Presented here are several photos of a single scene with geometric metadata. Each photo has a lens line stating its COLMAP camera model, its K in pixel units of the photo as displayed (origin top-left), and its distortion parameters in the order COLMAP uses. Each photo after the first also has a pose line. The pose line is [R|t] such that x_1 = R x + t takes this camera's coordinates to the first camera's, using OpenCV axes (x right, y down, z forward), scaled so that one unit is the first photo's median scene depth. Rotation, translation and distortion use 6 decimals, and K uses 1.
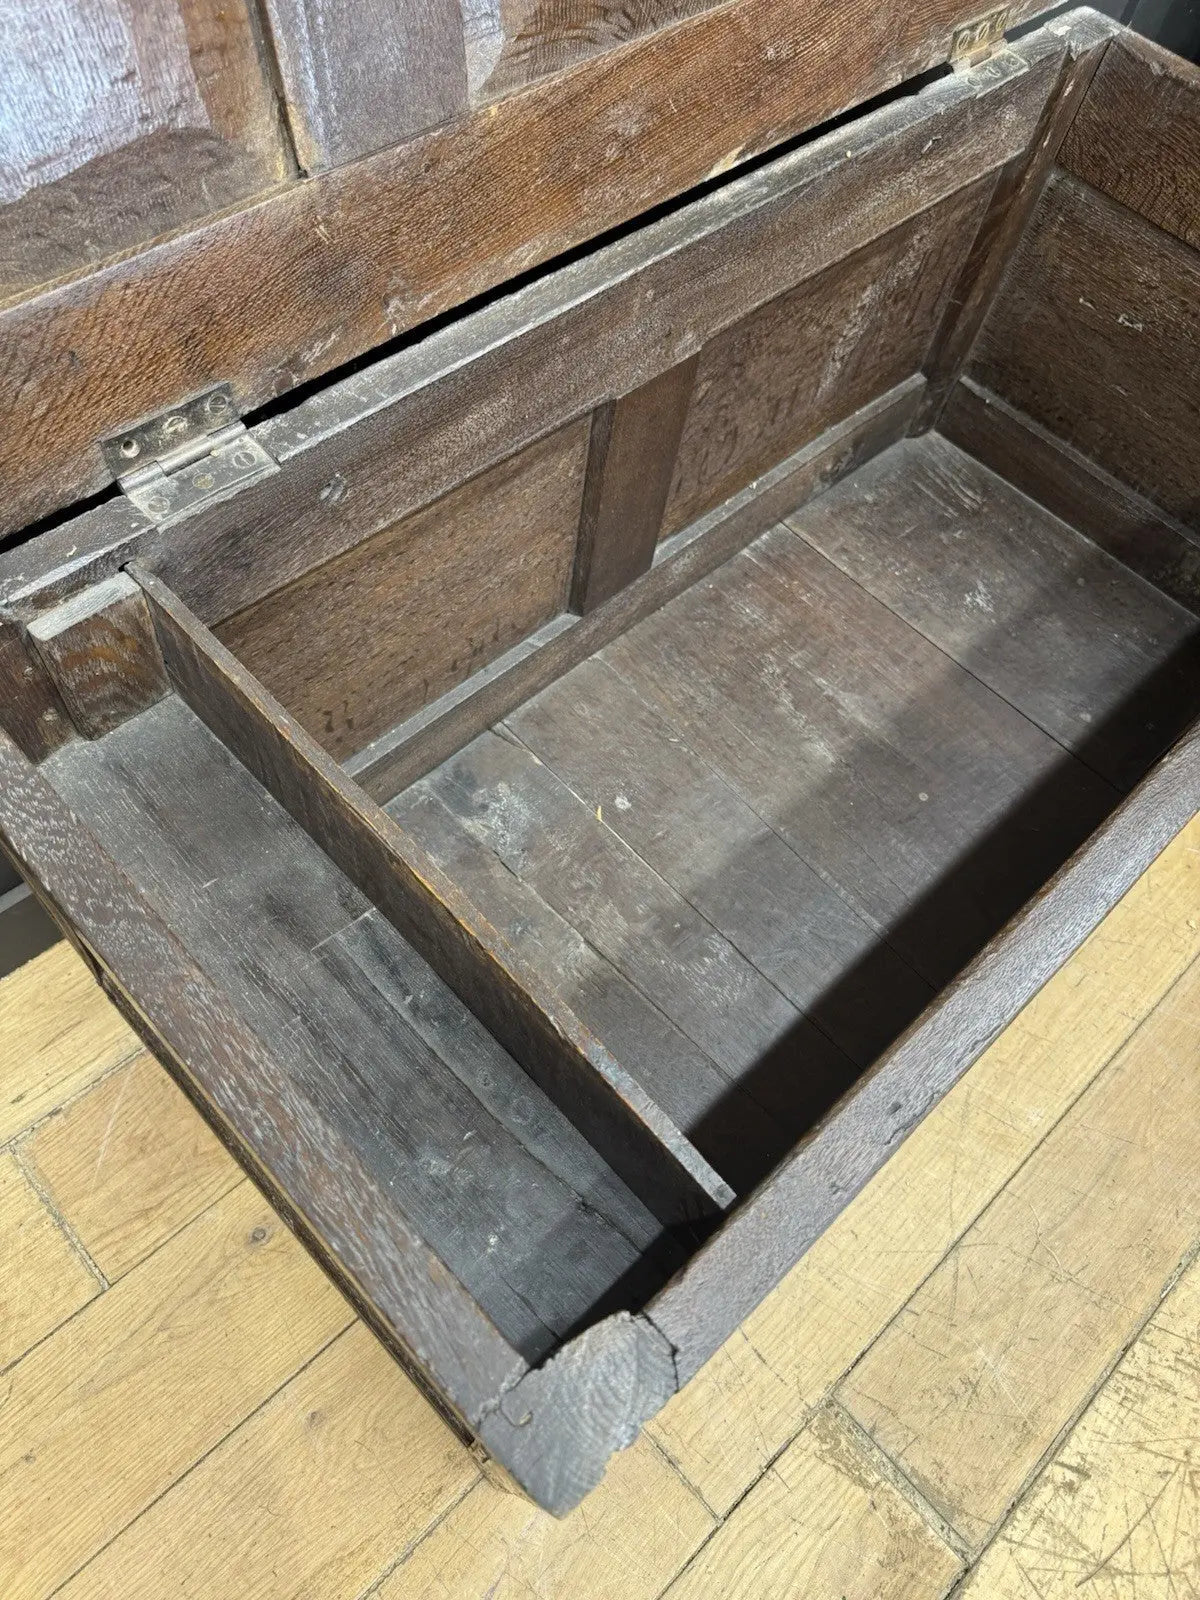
lens RADIAL K [[1119.2, 0, 577.7], [0, 1119.2, 806.7], [0, 0, 1]] dist [0.038277, -0.051988]
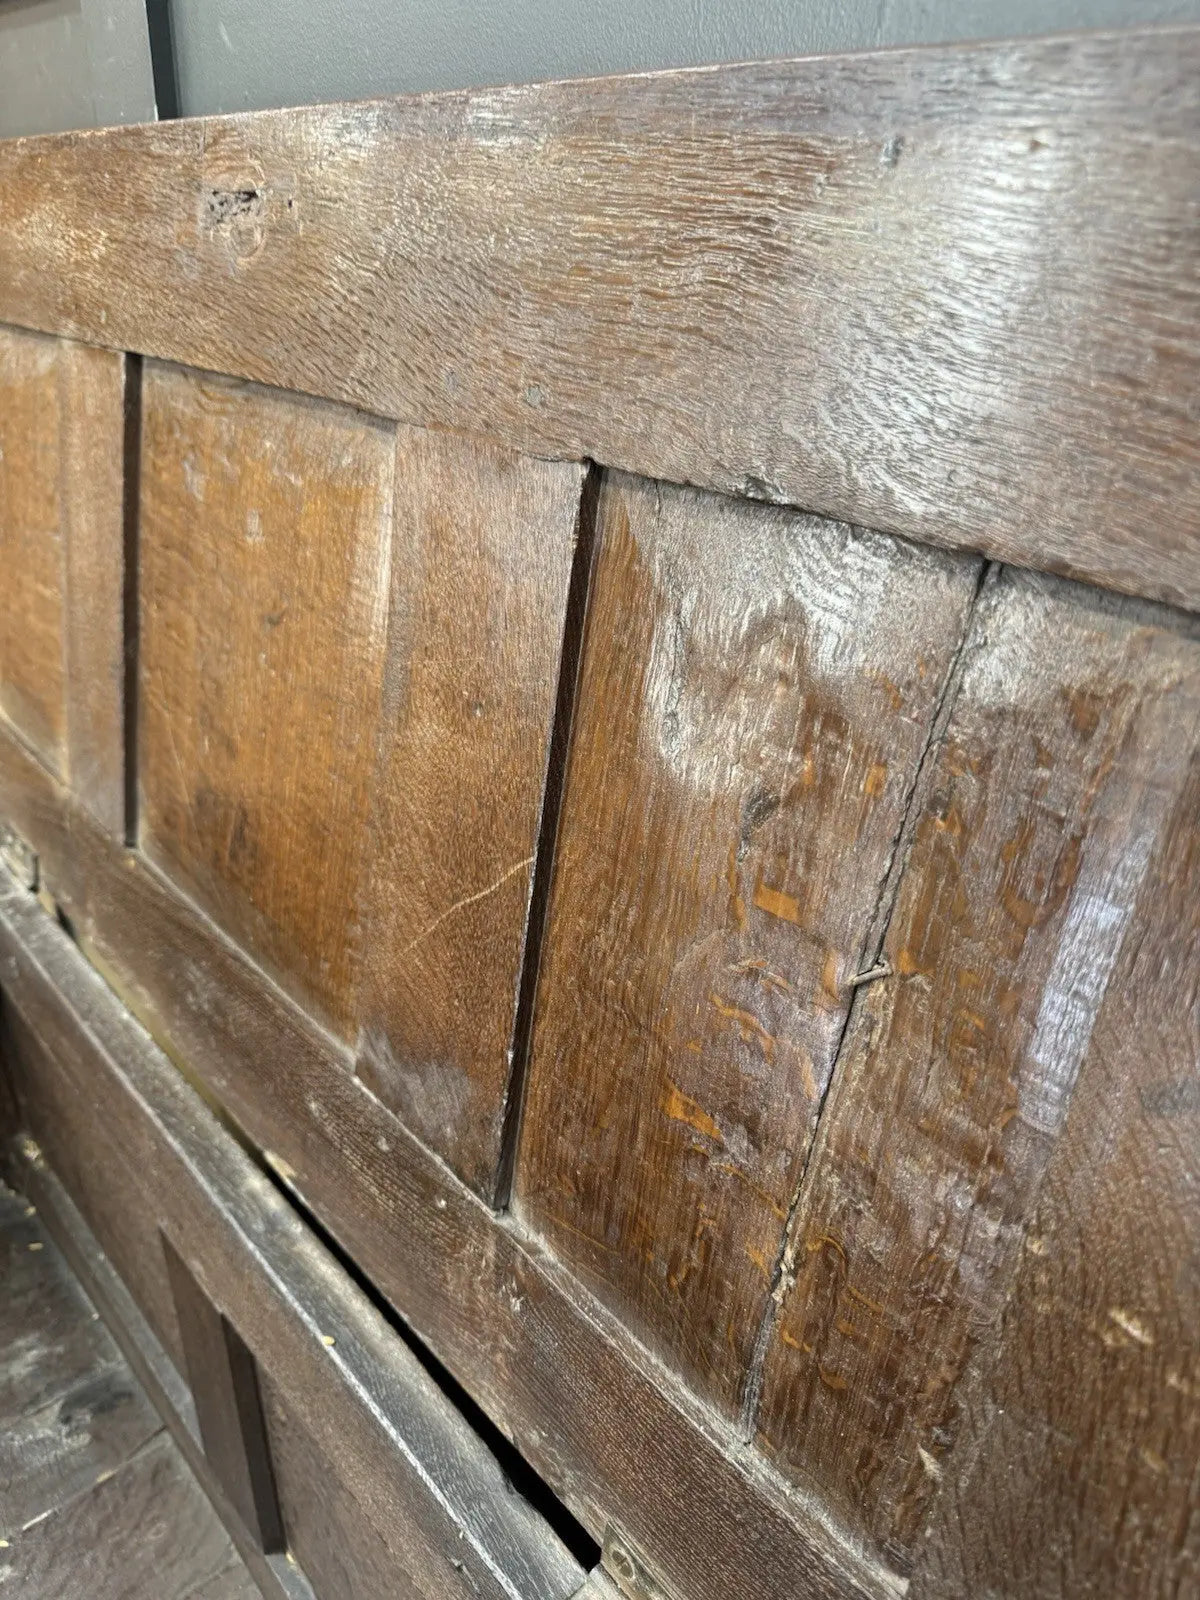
lens RADIAL K [[1167.2, 0, 600.0], [0, 1167.2, 800.0], [0, 0, 1]] dist [-0.035834, 0.004246]
pose [[-0.037932, 0.358677, -0.932691, 0.701056], [-0.878190, 0.433387, 0.202380, -0.936414], [0.476805, 0.826757, 0.298547, 0.600461]]
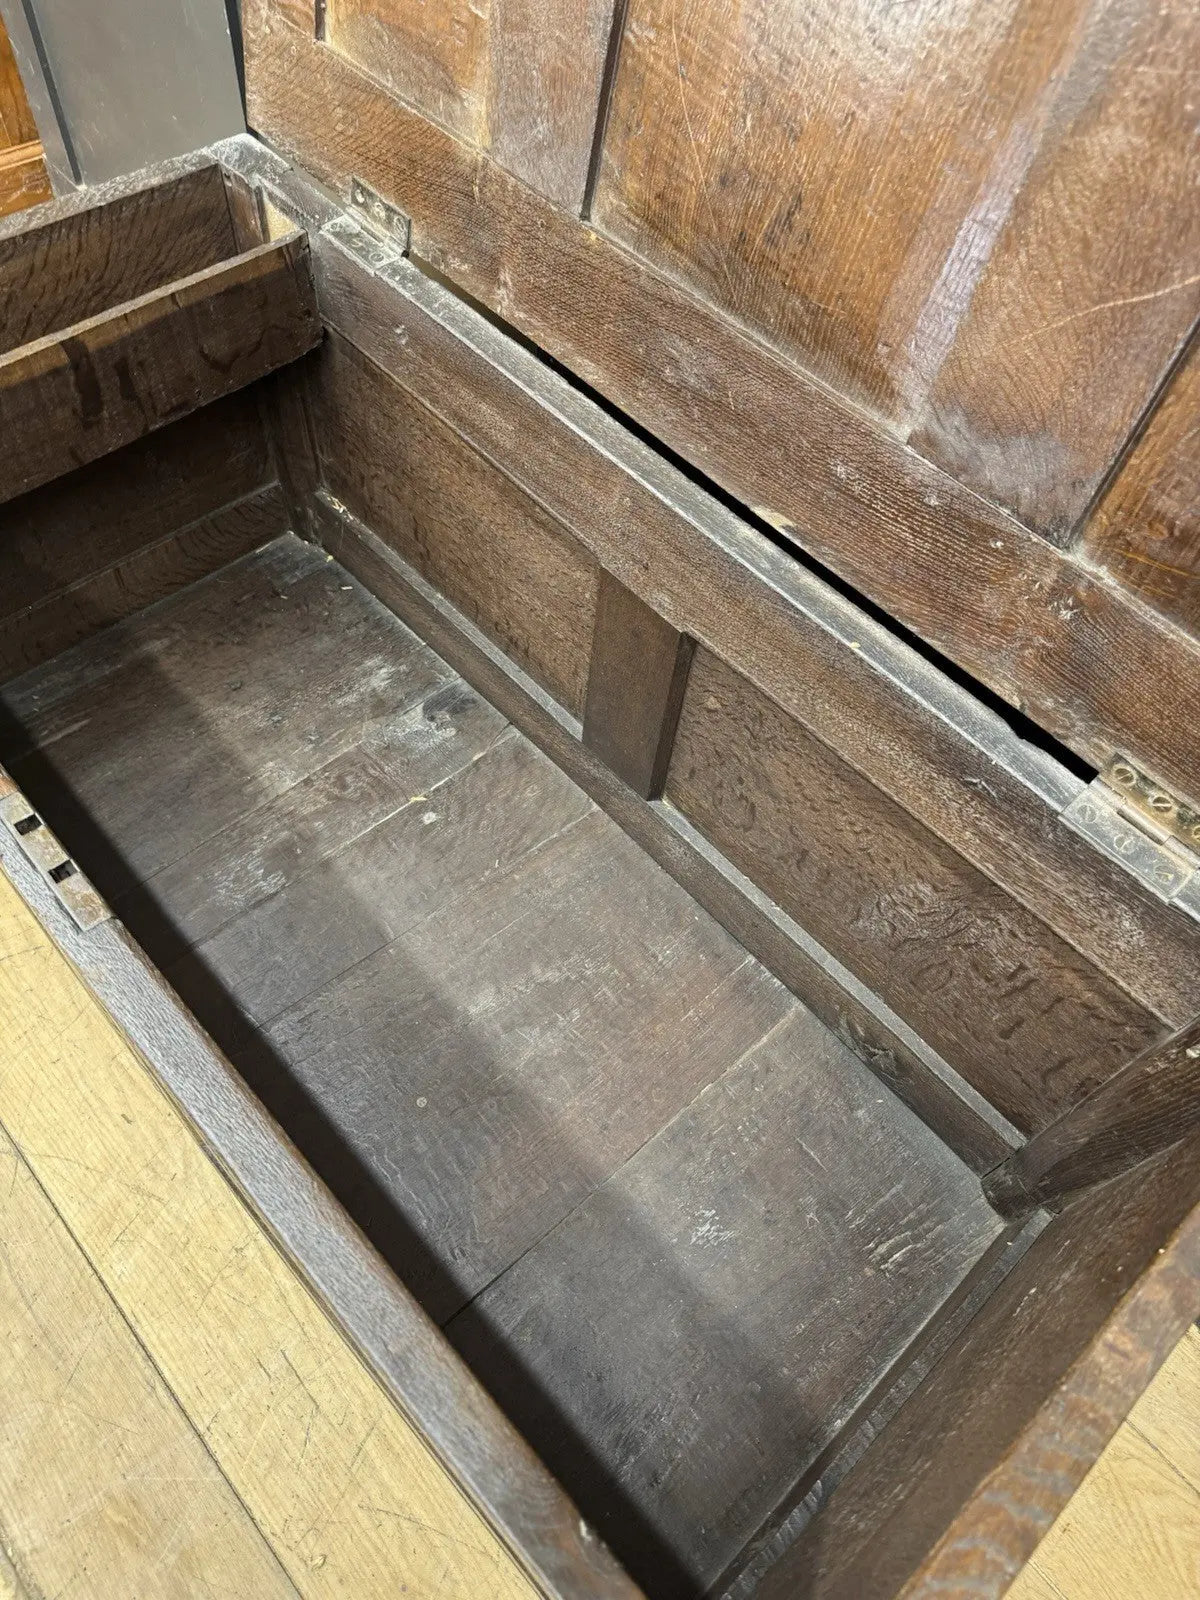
lens RADIAL K [[1112.2, 0, 600.0], [0, 1112.2, 800.0], [0, 0, 1]] dist [0.127090, -0.229332]
pose [[-0.007372, 0.787656, -0.616071, 0.832887], [-0.897743, 0.266155, 0.351026, -0.646154], [0.440458, 0.555661, 0.705151, 0.352891]]
